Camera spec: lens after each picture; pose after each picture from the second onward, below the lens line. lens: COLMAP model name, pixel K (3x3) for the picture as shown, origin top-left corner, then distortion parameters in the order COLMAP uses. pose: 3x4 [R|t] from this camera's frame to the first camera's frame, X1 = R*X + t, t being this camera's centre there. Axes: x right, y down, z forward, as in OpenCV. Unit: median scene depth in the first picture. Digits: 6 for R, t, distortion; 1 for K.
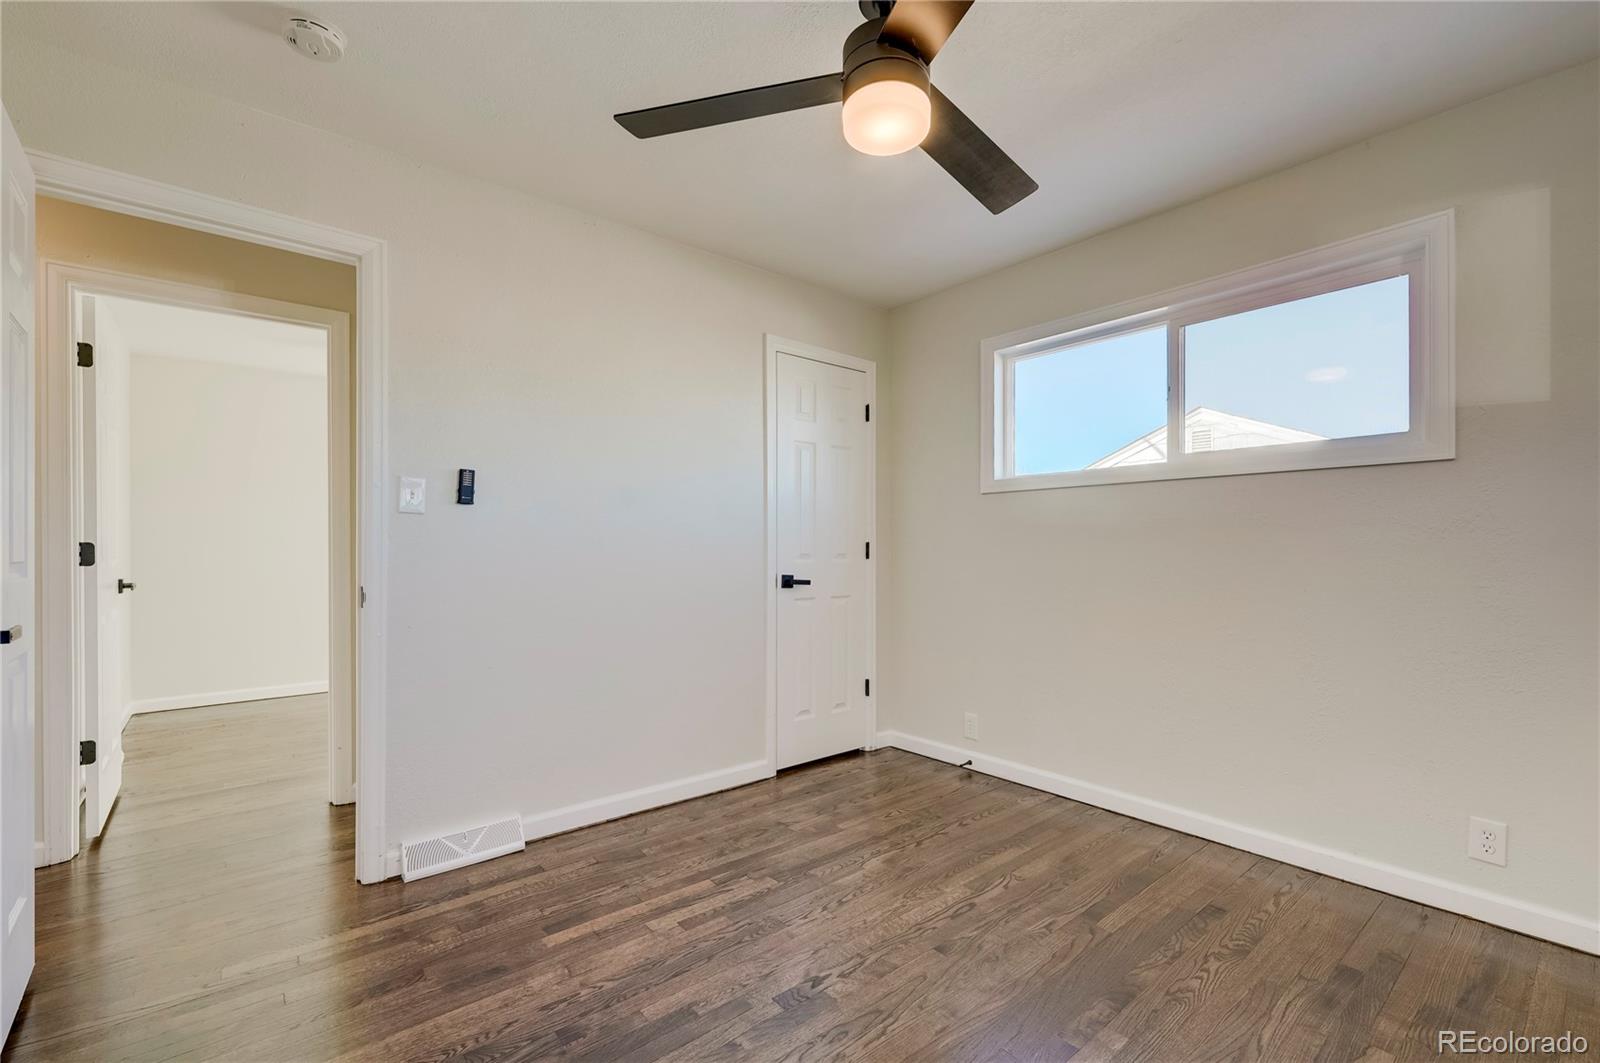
lens RADIAL K [[688.8, 0, 800.0], [0, 688.8, 541.3], [0, 0, 1]] dist [0.001247, 0.000067]
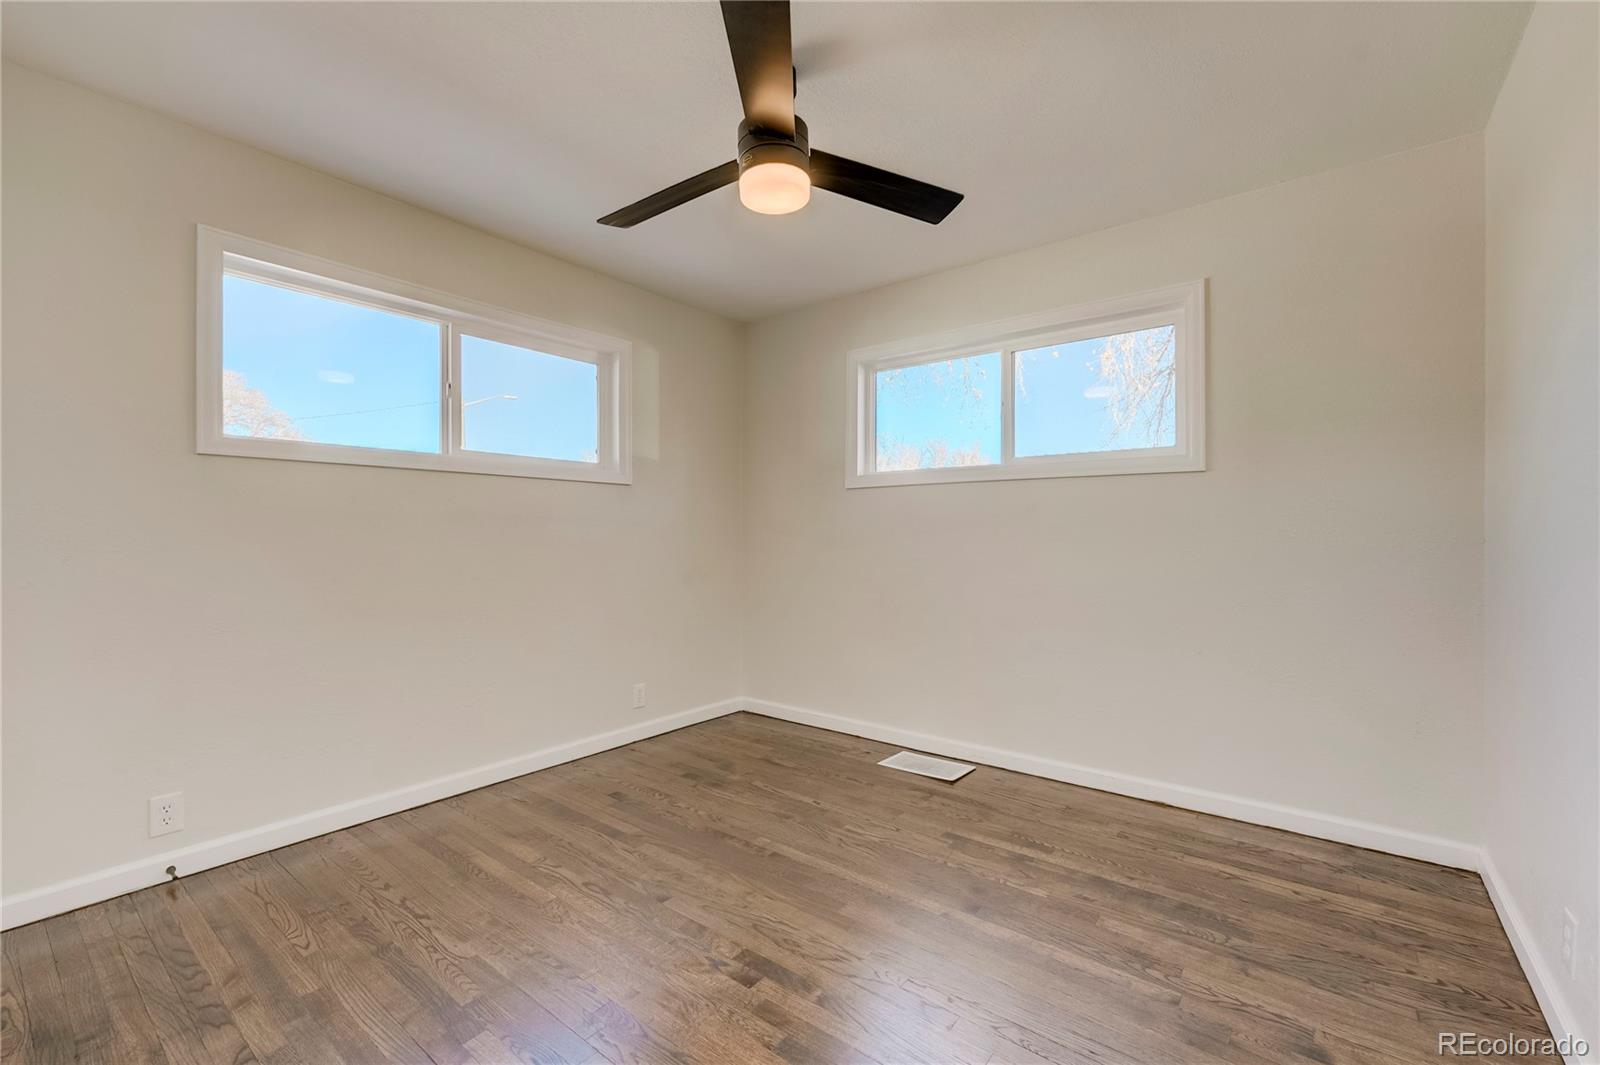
lens RADIAL K [[669.0, 0, 798.5], [0, 669.0, 539.8], [0, 0, 1]] dist [-0.001309, -0.000202]
pose [[-0.215247, -0.000163, 0.976560, -0.691145], [-0.011156, 0.999935, -0.002292, 0.008690], [-0.976496, -0.011388, -0.215235, 0.788535]]
